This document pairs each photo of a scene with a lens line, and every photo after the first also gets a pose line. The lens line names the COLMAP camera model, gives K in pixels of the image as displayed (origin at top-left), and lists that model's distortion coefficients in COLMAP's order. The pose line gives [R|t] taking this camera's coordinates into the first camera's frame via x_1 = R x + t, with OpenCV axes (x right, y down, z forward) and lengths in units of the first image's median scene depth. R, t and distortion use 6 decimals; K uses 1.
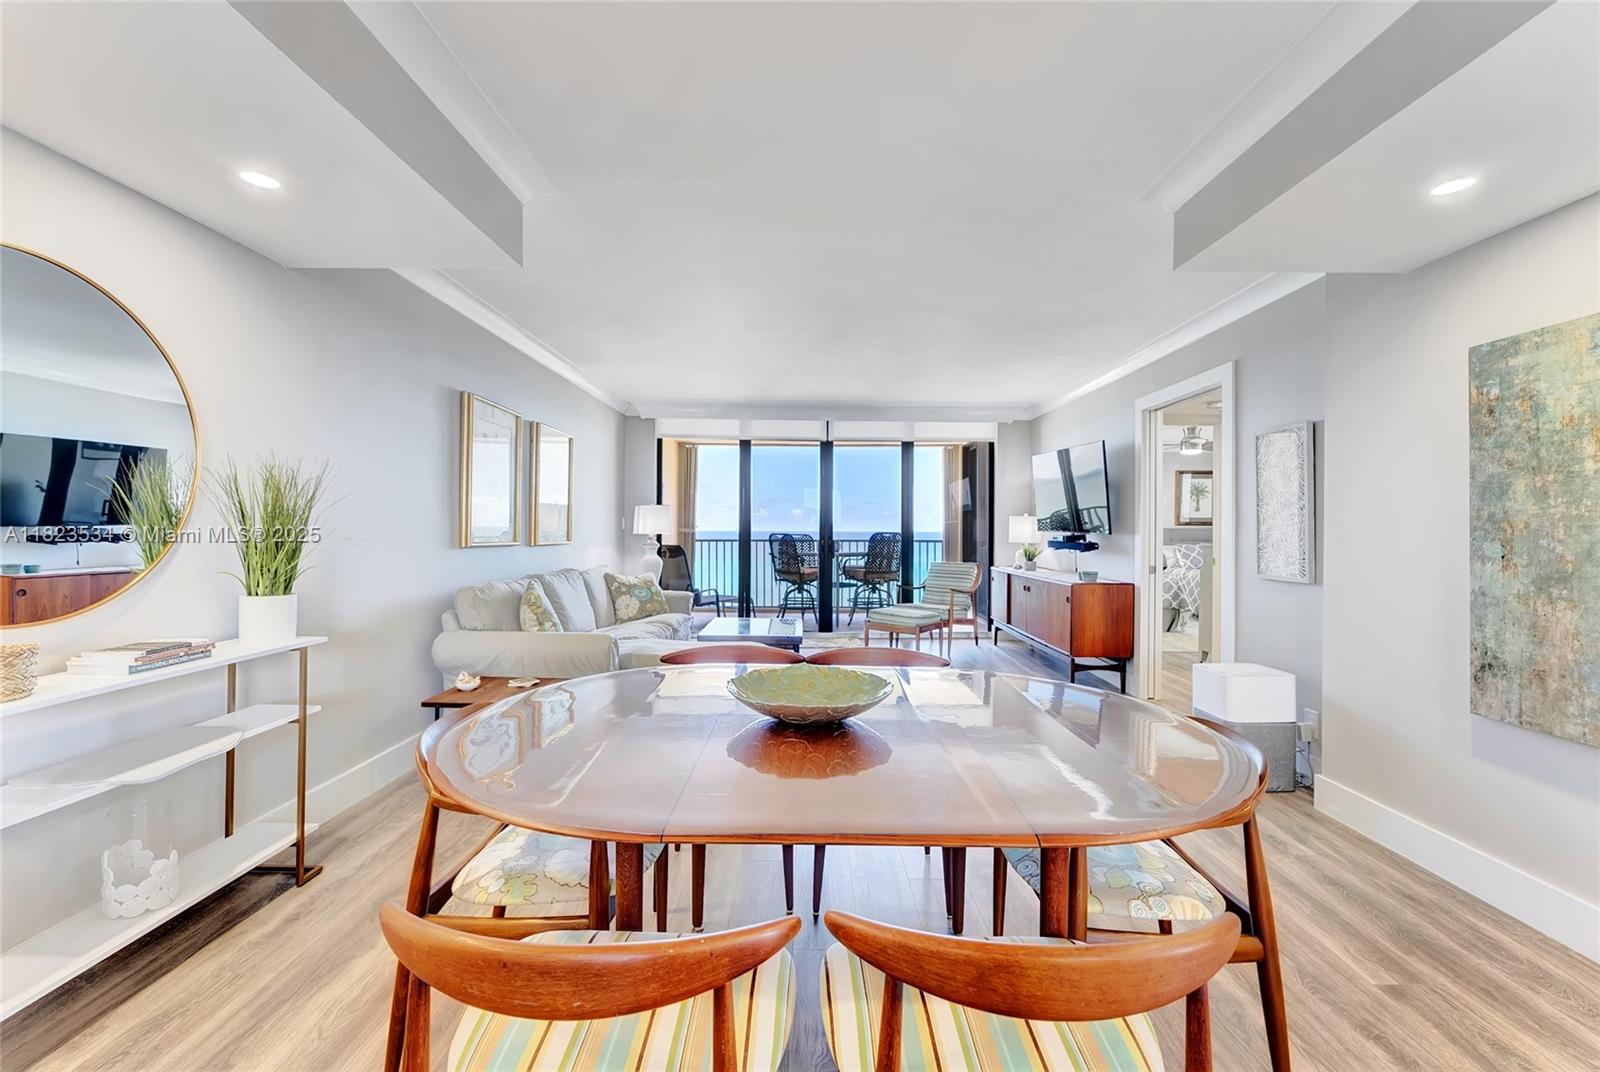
lens RADIAL K [[679.4, 0, 791.1], [0, 679.4, 515.9], [0, 0, 1]] dist [-0.000693, -0.000099]
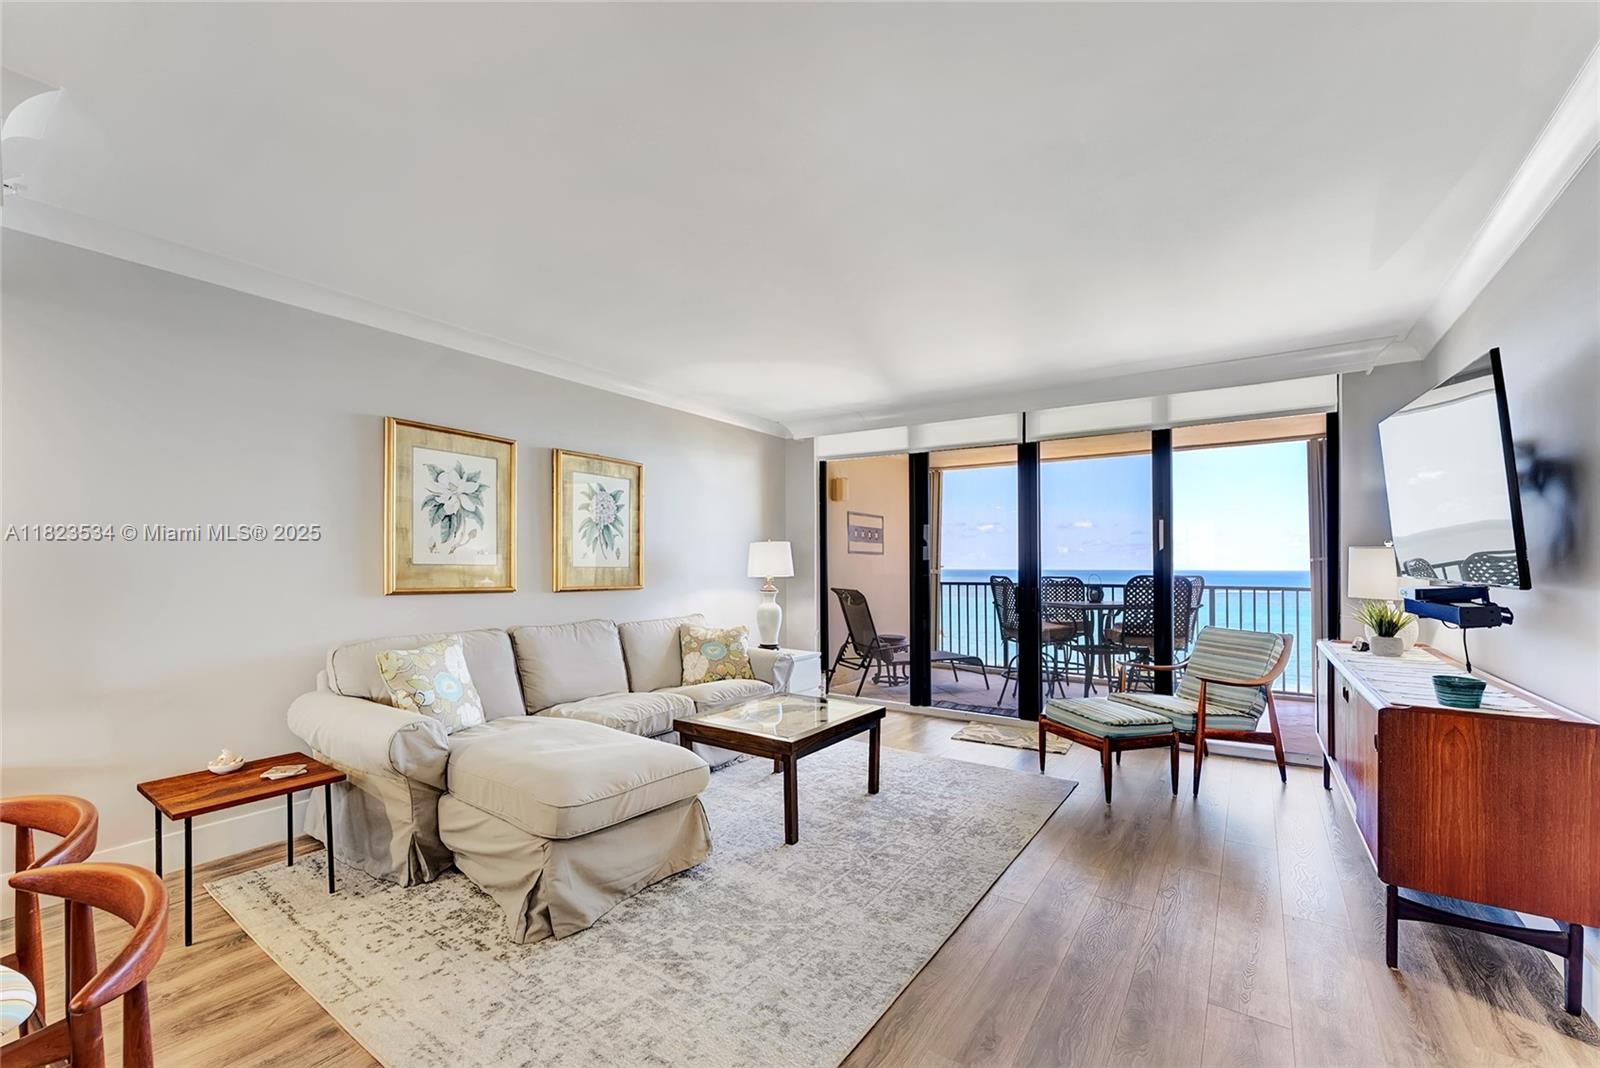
lens RADIAL K [[652.7, 0, 809.3], [0, 652.7, 565.4], [0, 0, 1]] dist [0.000457, -0.000166]
pose [[0.831092, -0.004129, -0.556120, 0.263512], [0.012569, 0.999856, 0.011361, 0.004196], [0.555993, -0.016432, 0.831024, 0.364872]]
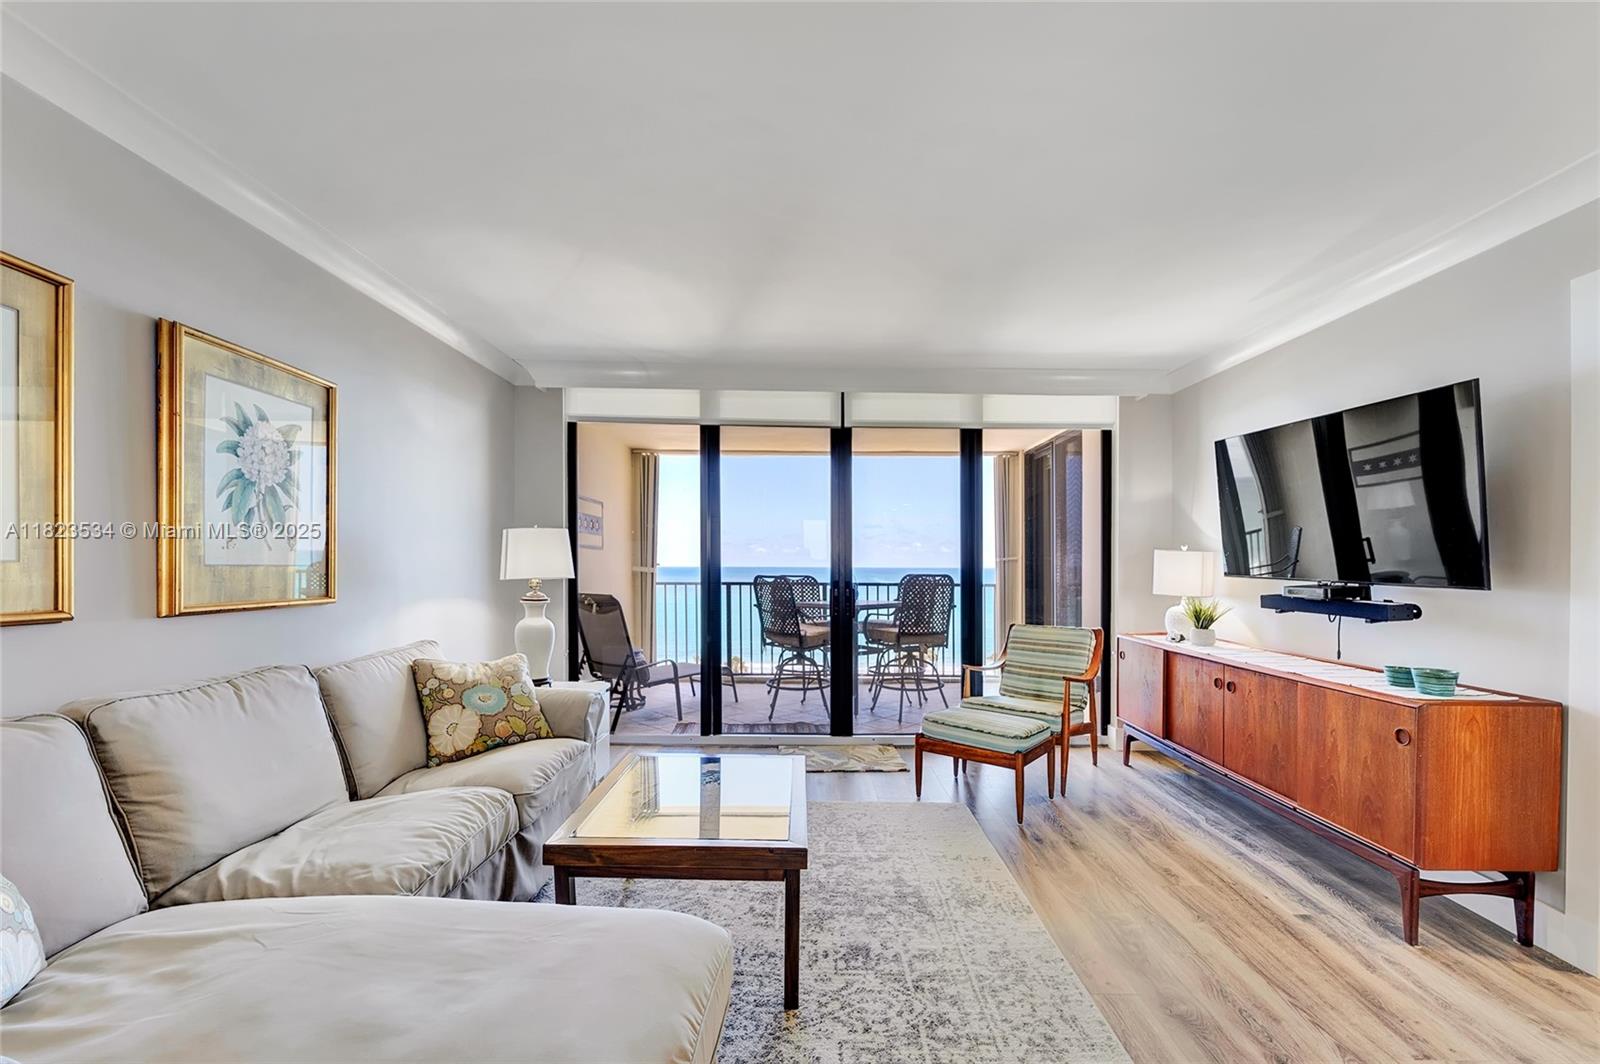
lens RADIAL K [[664.7, 0, 793.4], [0, 664.7, 560.5], [0, 0, 1]] dist [-0.002279, 0.000048]
pose [[0.999998, 0.001261, 0.001577, 0.007412], [-0.001284, 0.999897, 0.014293, 0.002773], [-0.001559, -0.014295, 0.999897, 0.440888]]
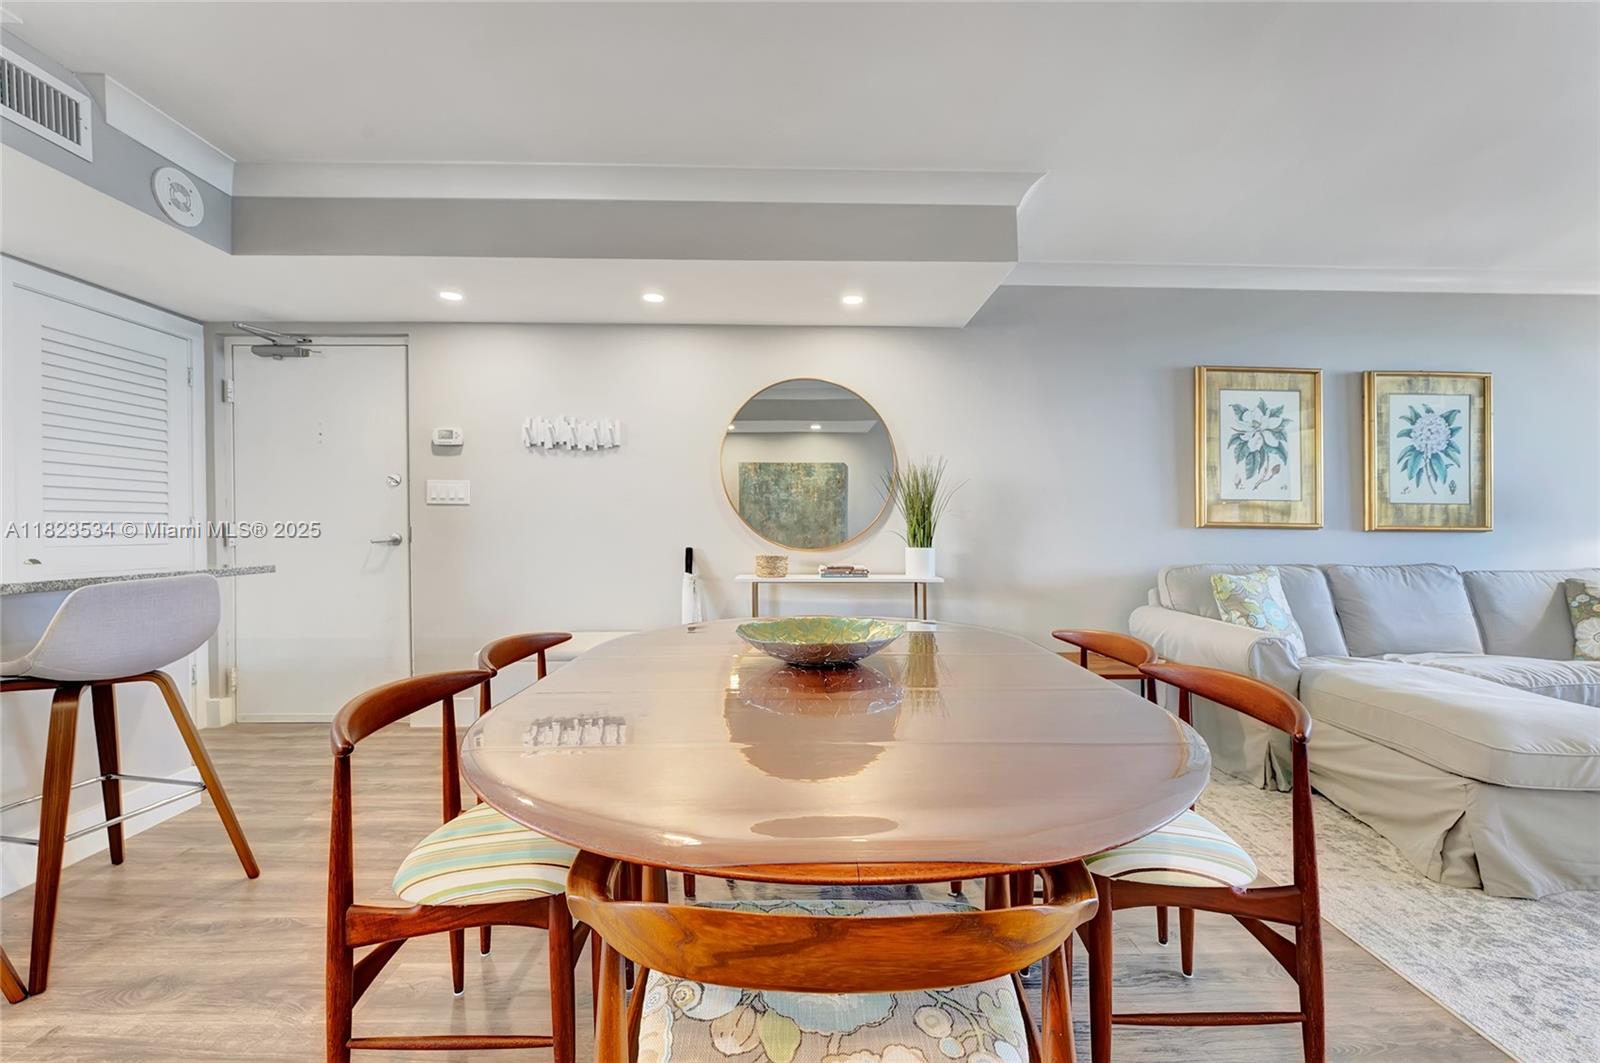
lens RADIAL K [[657.2, 0, 806.1], [0, 657.2, 525.8], [0, 0, 1]] dist [-0.007368, 0.000740]
pose [[0.032481, -0.011393, -0.999407, 0.257289], [0.012108, 0.999866, -0.011005, 0.028969], [0.999399, -0.011744, 0.032614, 0.252114]]
